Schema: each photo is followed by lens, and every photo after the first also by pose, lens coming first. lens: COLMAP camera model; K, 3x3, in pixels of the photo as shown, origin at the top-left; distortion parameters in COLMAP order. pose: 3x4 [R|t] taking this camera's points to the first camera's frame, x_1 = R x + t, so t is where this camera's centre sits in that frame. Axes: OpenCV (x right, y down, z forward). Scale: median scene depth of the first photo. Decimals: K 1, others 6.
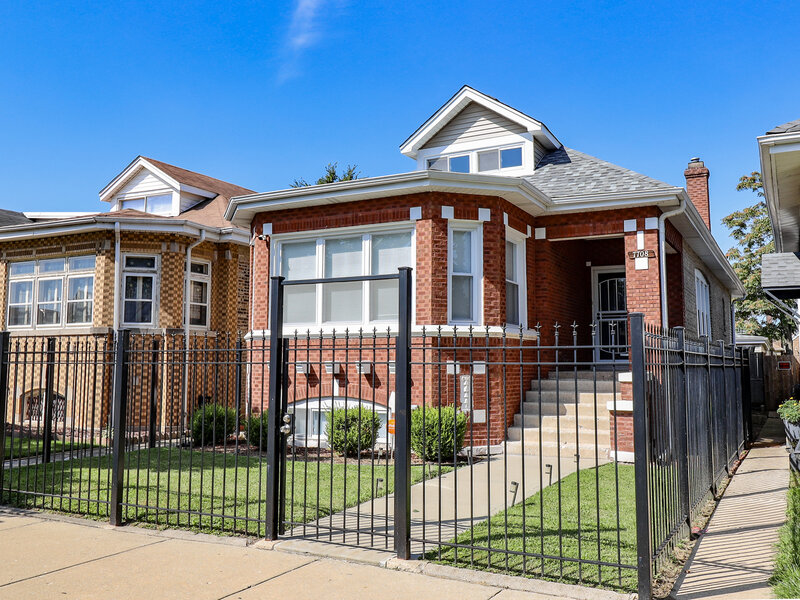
lens RADIAL K [[736.8, 0, 400.0], [0, 736.8, 300.0], [0, 0, 1]] dist [0.002526, 0.002858]
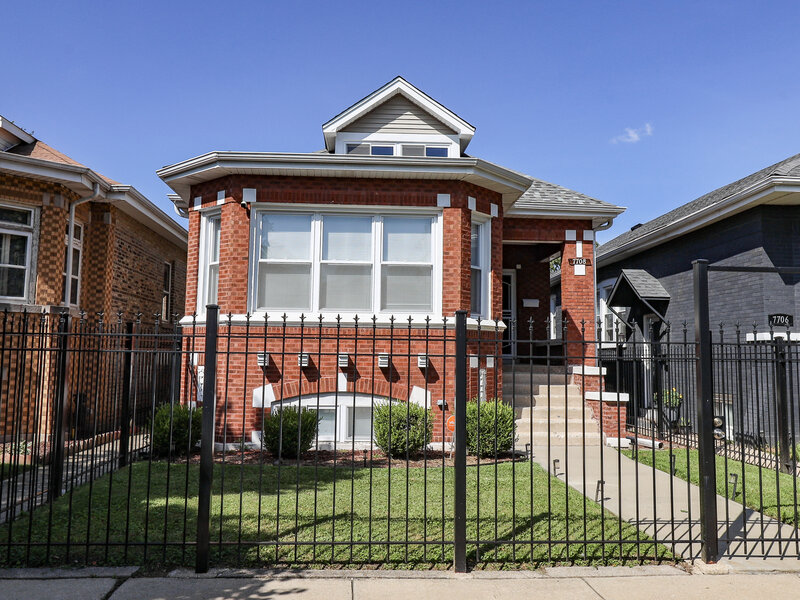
lens RADIAL K [[688.4, 0, 399.6], [0, 688.4, 289.2], [0, 0, 1]] dist [0.003674, -0.001412]
pose [[0.853276, 0.061636, 0.517805, -0.453471], [-0.057335, 0.998059, -0.024321, 0.021761], [-0.518299, -0.008936, 0.855153, 0.242823]]
